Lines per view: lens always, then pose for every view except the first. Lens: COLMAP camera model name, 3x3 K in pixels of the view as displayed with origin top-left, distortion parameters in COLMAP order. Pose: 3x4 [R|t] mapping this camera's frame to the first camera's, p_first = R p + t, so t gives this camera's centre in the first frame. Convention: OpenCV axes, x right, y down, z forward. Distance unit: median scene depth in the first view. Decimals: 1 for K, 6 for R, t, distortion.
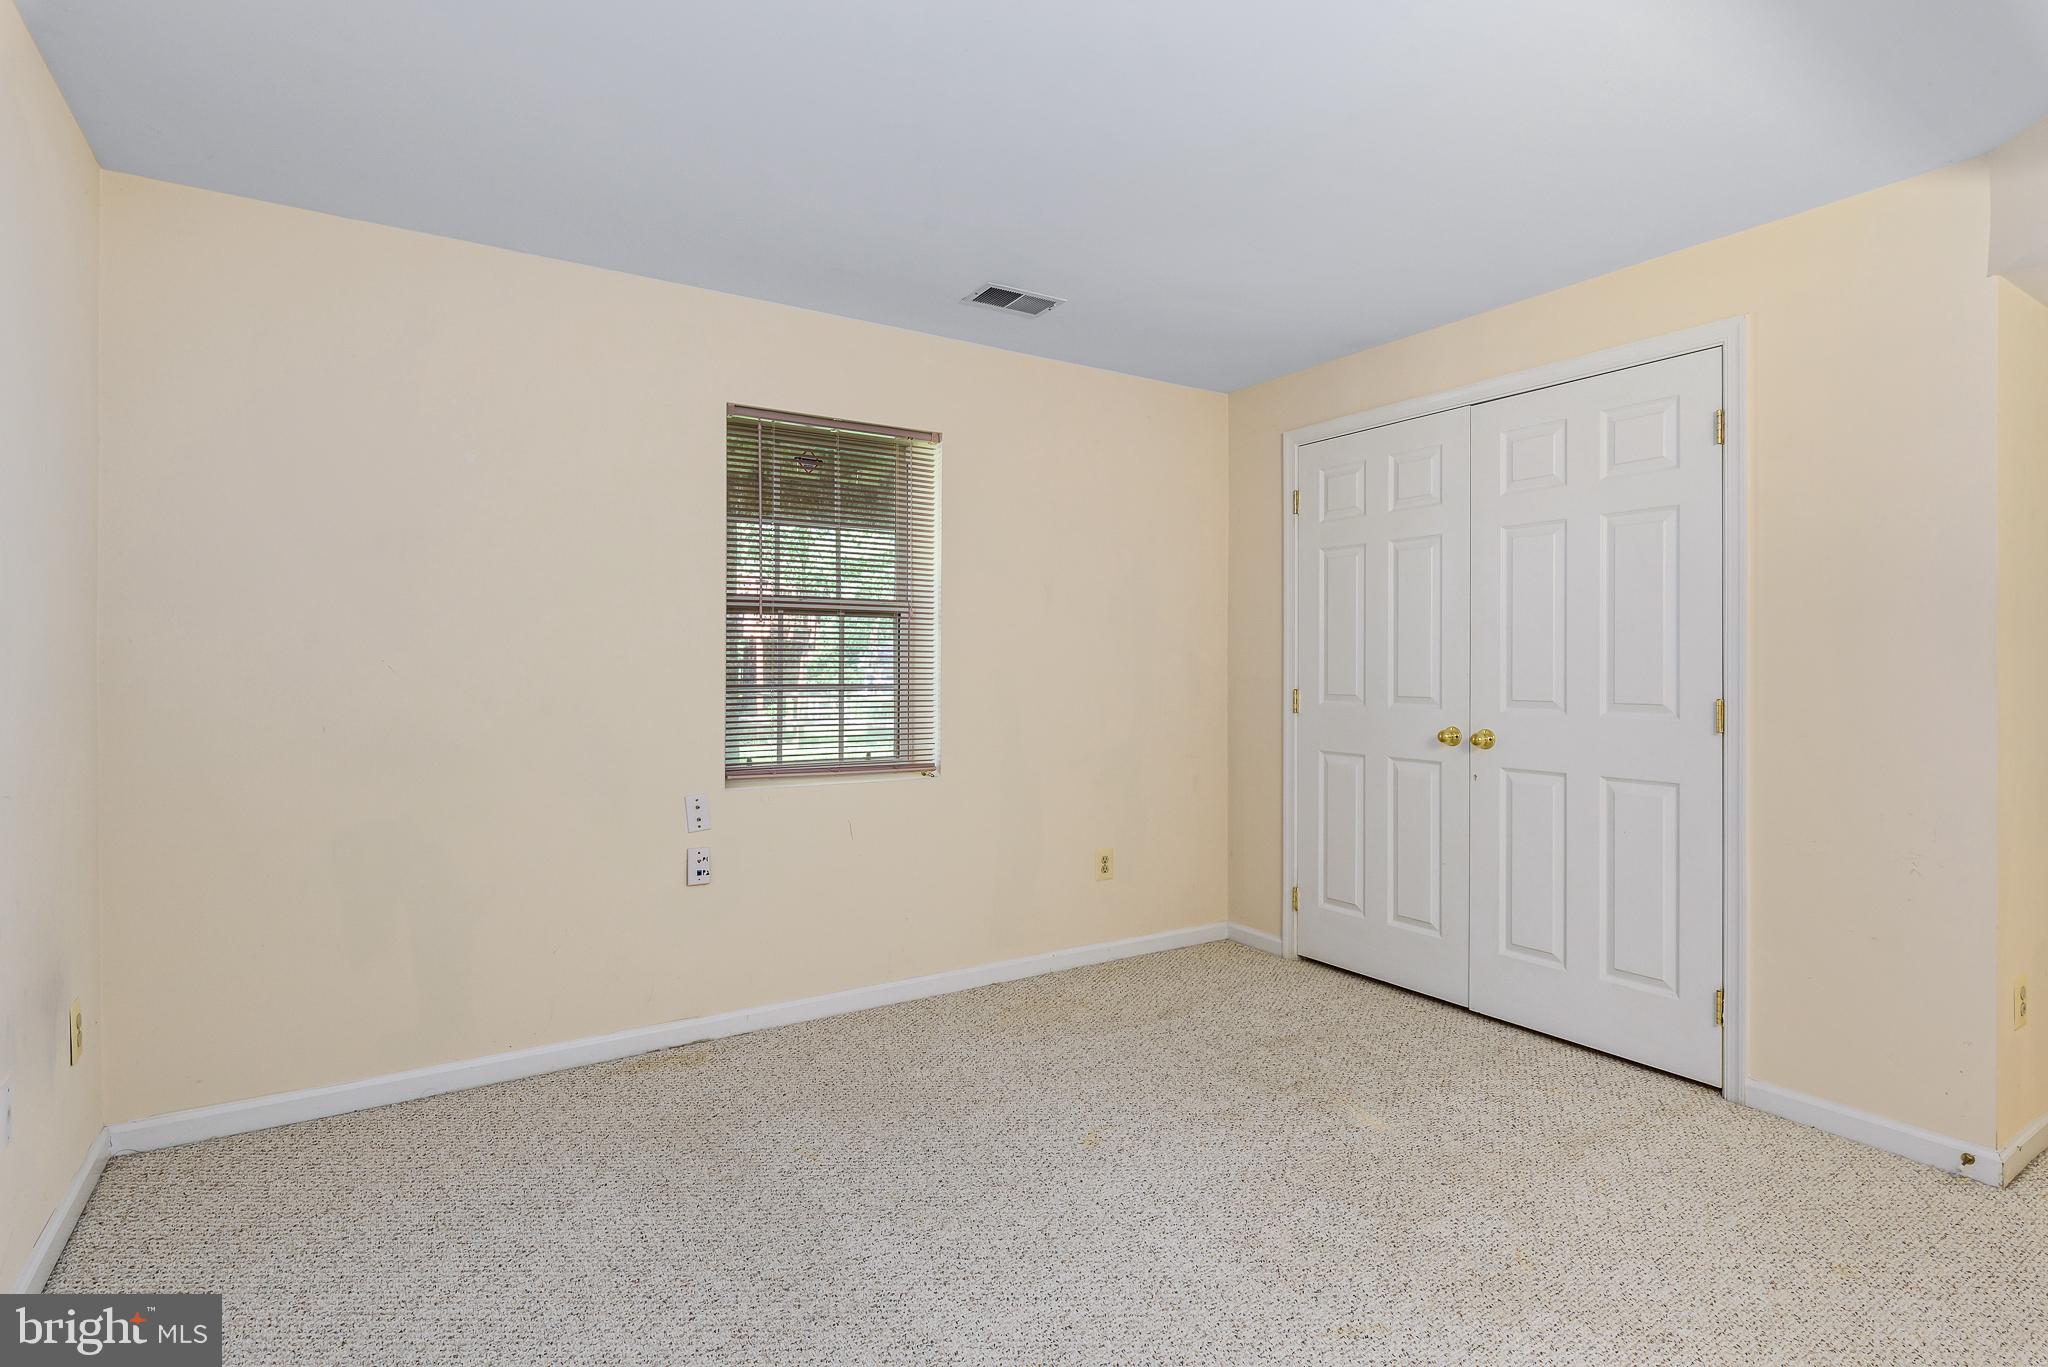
lens RADIAL K [[1034.5, 0, 1023.1], [0, 1034.5, 675.6], [0, 0, 1]] dist [-0.001315, -0.000206]
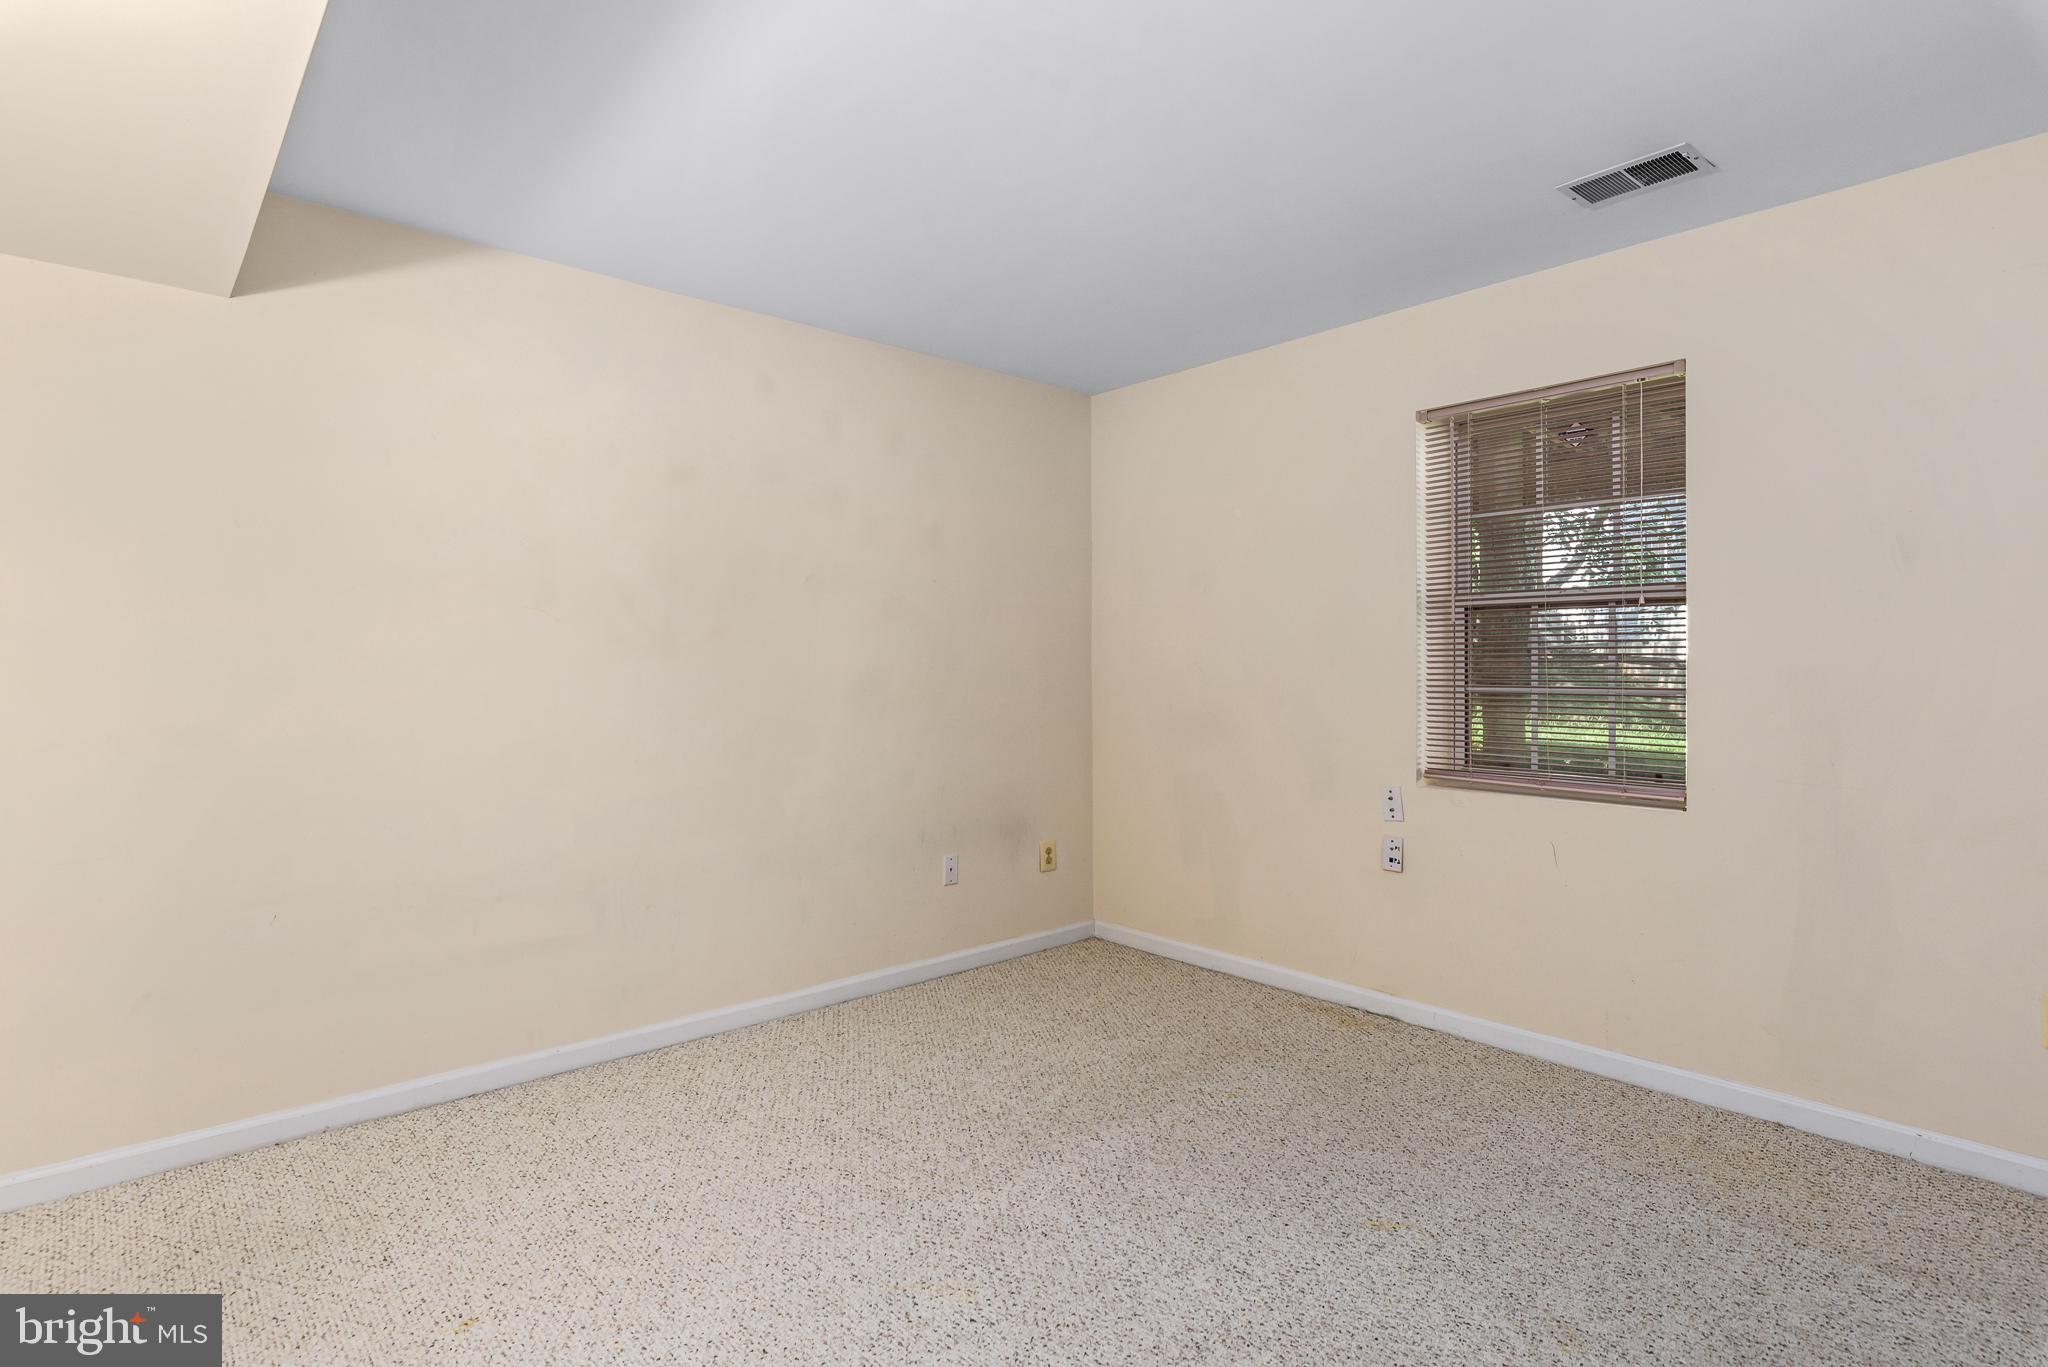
lens RADIAL K [[1034.5, 0, 1020.9], [0, 1034.5, 676.8], [0, 0, 1]] dist [-0.001315, -0.000206]
pose [[0.139781, 0.007974, -0.990150, 0.691744], [-0.007865, 0.999945, 0.006942, -0.003074], [0.990151, 0.006817, 0.139836, 0.469637]]
